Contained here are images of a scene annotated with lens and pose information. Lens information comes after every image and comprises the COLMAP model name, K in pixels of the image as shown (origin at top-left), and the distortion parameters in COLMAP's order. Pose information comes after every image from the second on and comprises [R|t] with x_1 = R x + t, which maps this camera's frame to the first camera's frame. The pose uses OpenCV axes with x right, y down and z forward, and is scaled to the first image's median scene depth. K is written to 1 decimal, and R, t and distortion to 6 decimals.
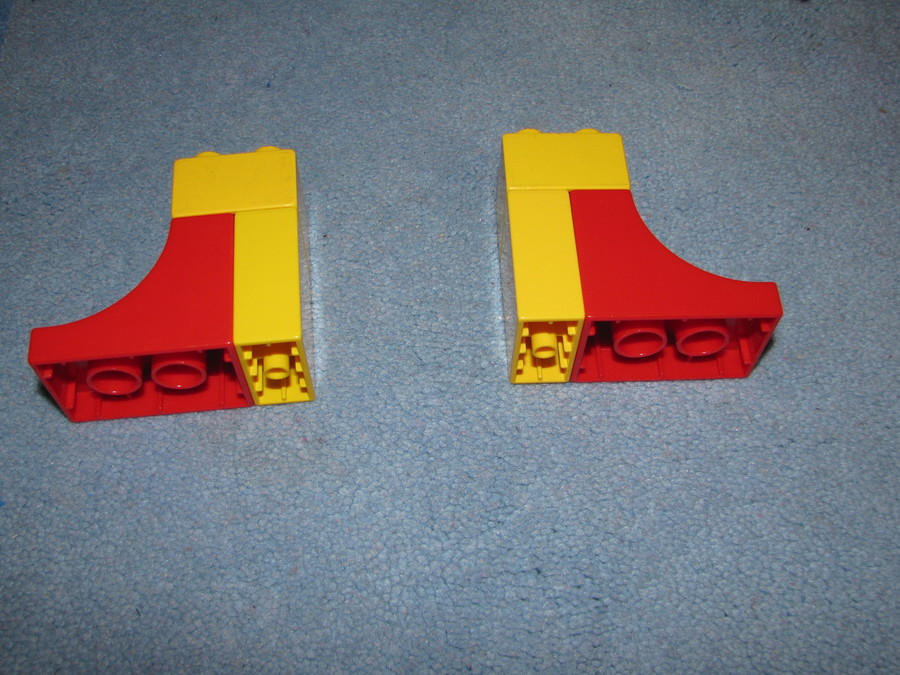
lens RADIAL K [[974.3, 0, 457.8], [0, 974.3, 363.9], [0, 0, 1]] dist [-0.212961, 0.270828]
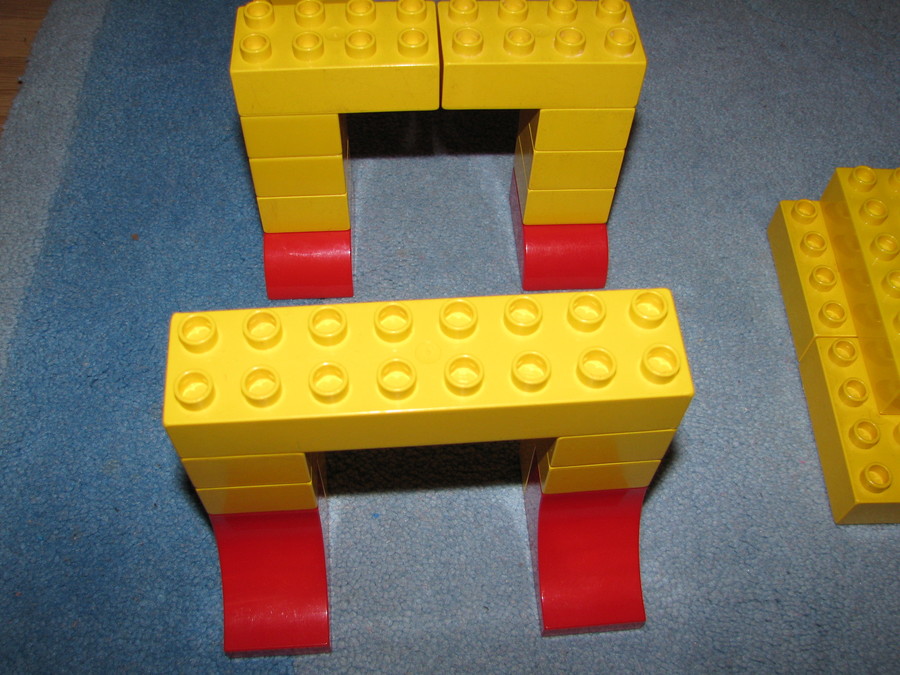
lens RADIAL K [[981.5, 0, 457.4], [0, 981.5, 360.8], [0, 0, 1]] dist [-0.213063, 0.267808]
pose [[0.994549, 0.101303, -0.024681, -0.343248], [-0.102140, 0.994139, -0.035415, -0.028011], [0.020949, 0.037743, 0.999068, -0.347576]]
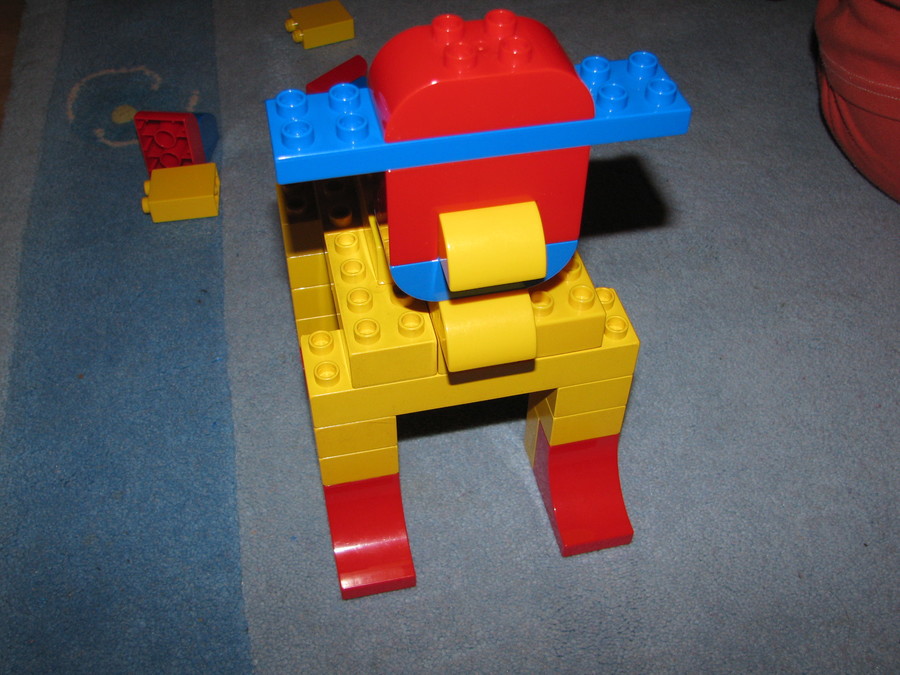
lens RADIAL K [[981.5, 0, 457.4], [0, 981.5, 360.8], [0, 0, 1]] dist [-0.213063, 0.267808]
pose [[0.995393, -0.071240, 0.064176, -0.259510], [0.082444, 0.977631, -0.193496, 0.189670], [-0.048956, 0.197895, 0.979000, -0.820697]]
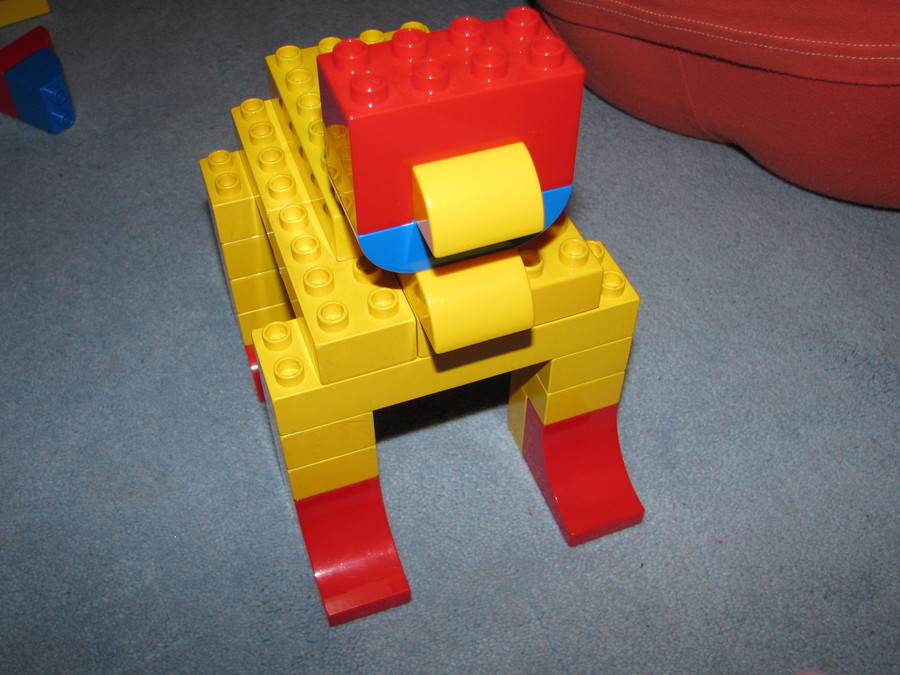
lens RADIAL K [[974.3, 0, 457.8], [0, 974.3, 363.9], [0, 0, 1]] dist [-0.212961, 0.270828]
pose [[0.959749, -0.215635, 0.179954, 0.086963], [0.244221, 0.957161, -0.155558, 0.270452], [-0.138702, 0.193245, 0.971297, -0.663619]]
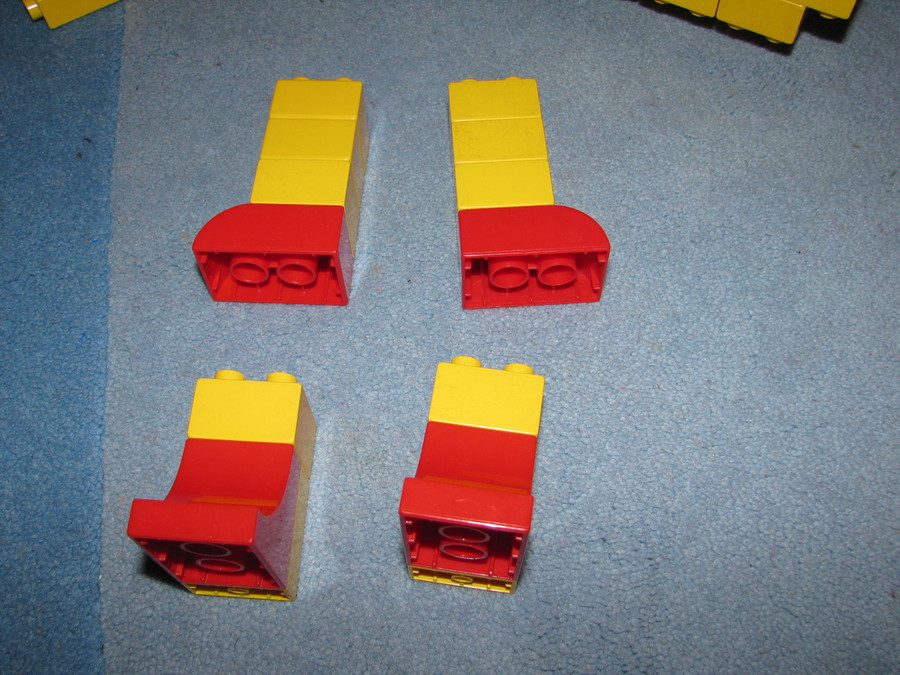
lens RADIAL K [[981.5, 0, 457.4], [0, 981.5, 360.8], [0, 0, 1]] dist [-0.213063, 0.267808]
pose [[0.998412, -0.056328, -0.000290, -0.090696], [0.056328, 0.998378, 0.008232, -0.042361], [-0.000174, -0.008235, 0.999966, -0.272362]]
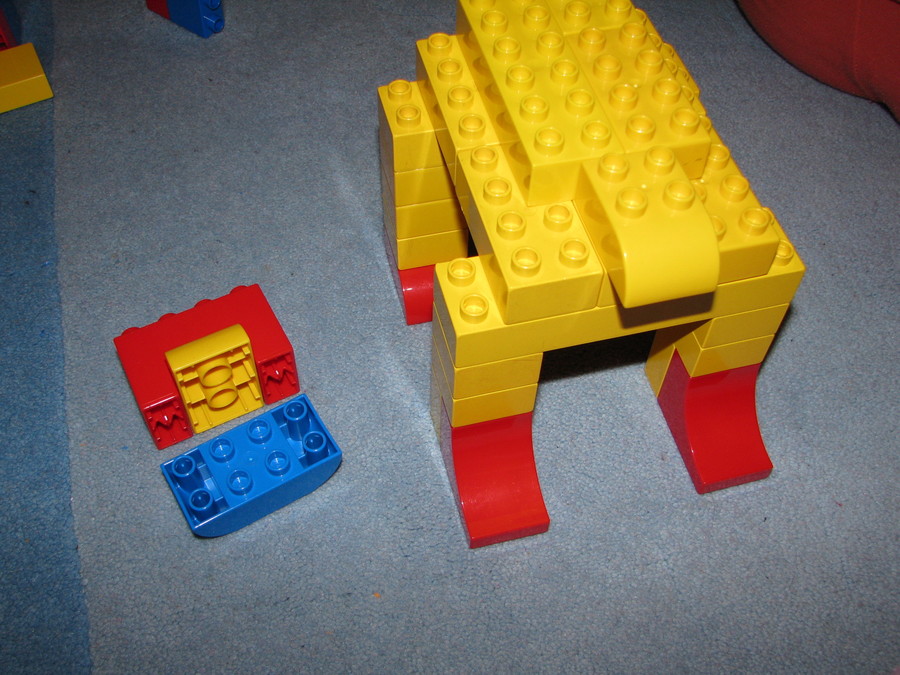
lens RADIAL K [[974.3, 0, 457.8], [0, 974.3, 363.9], [0, 0, 1]] dist [-0.212961, 0.270828]
pose [[0.984293, -0.134846, 0.113947, -0.075345], [0.144177, 0.986472, -0.078017, 0.206394], [-0.101885, 0.093220, 0.990419, -0.704634]]
